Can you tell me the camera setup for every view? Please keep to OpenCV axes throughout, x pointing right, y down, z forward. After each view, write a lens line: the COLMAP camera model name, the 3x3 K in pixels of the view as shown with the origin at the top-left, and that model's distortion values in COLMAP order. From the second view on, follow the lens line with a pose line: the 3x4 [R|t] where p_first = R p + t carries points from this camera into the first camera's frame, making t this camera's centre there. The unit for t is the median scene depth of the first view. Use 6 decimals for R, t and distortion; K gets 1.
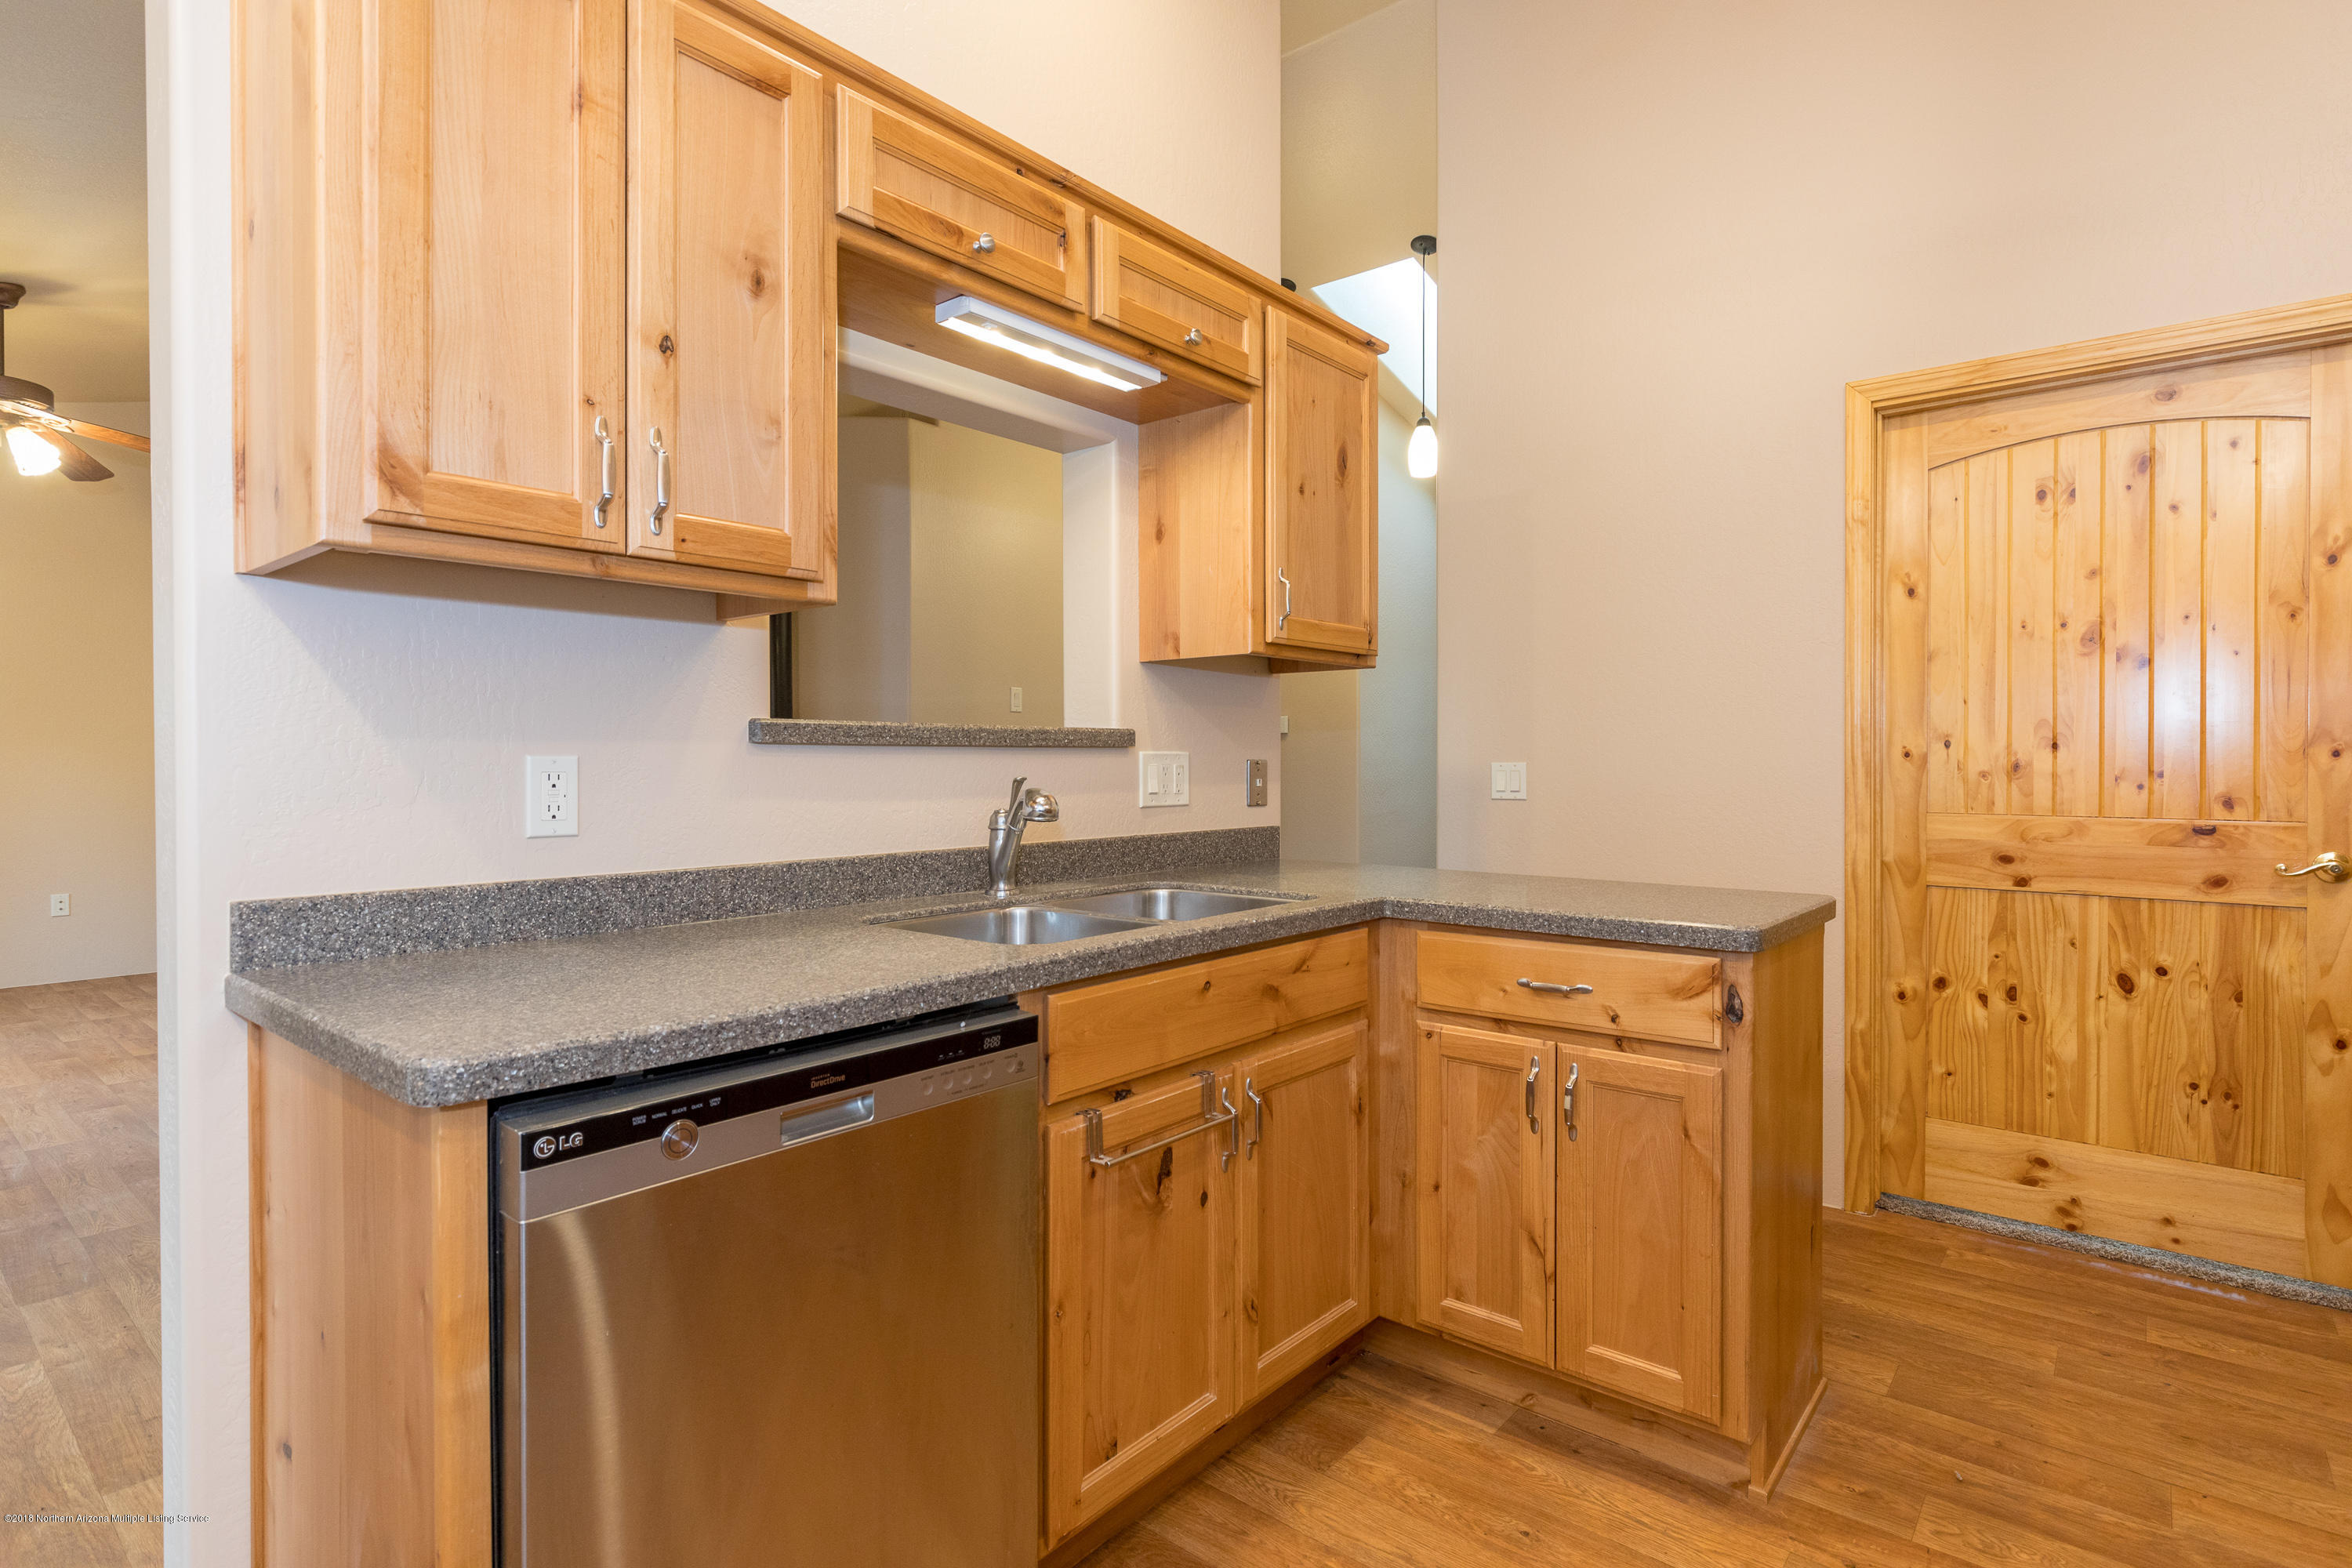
lens RADIAL K [[1185.6, 0, 1182.0], [0, 1185.6, 765.5], [0, 0, 1]] dist [0.001282, -0.000674]
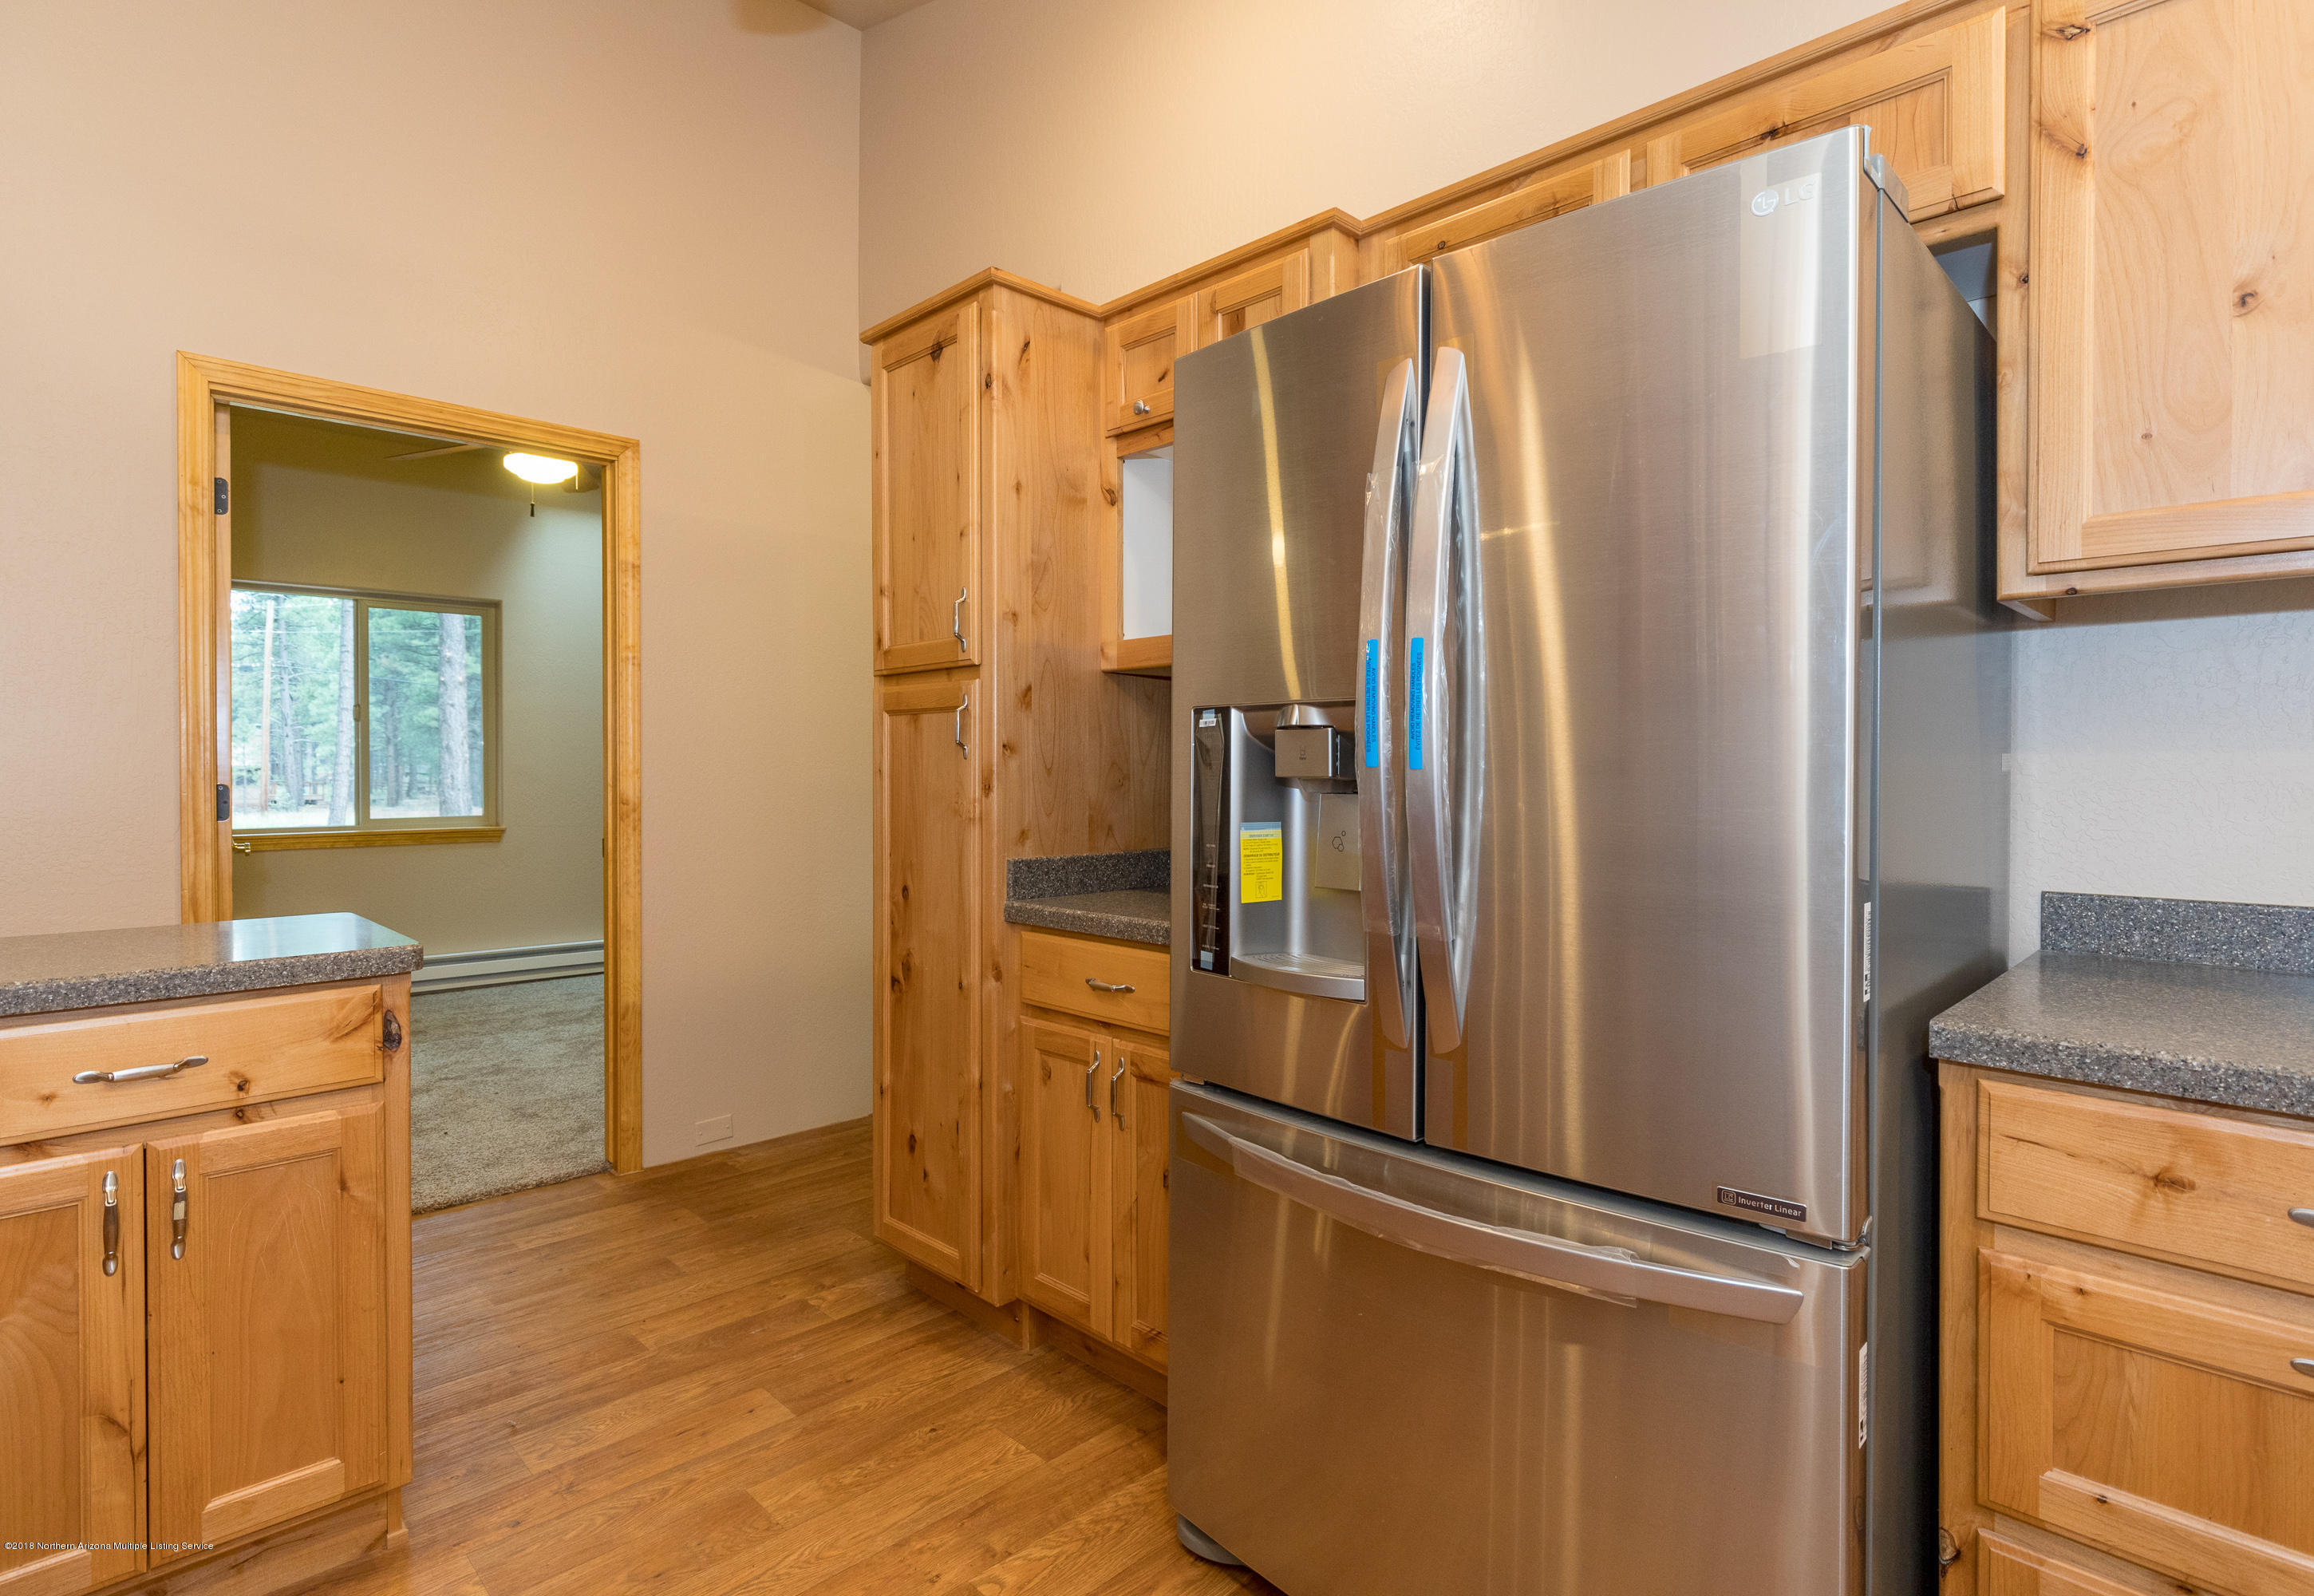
lens RADIAL K [[1197.1, 0, 1151.4], [0, 1197.1, 782.8], [0, 0, 1]] dist [0.019221, -0.000046]
pose [[0.094822, -0.012817, 0.995412, -0.352310], [0.004720, 0.999912, 0.012425, -0.004313], [-0.995483, 0.003520, 0.094874, 0.245580]]
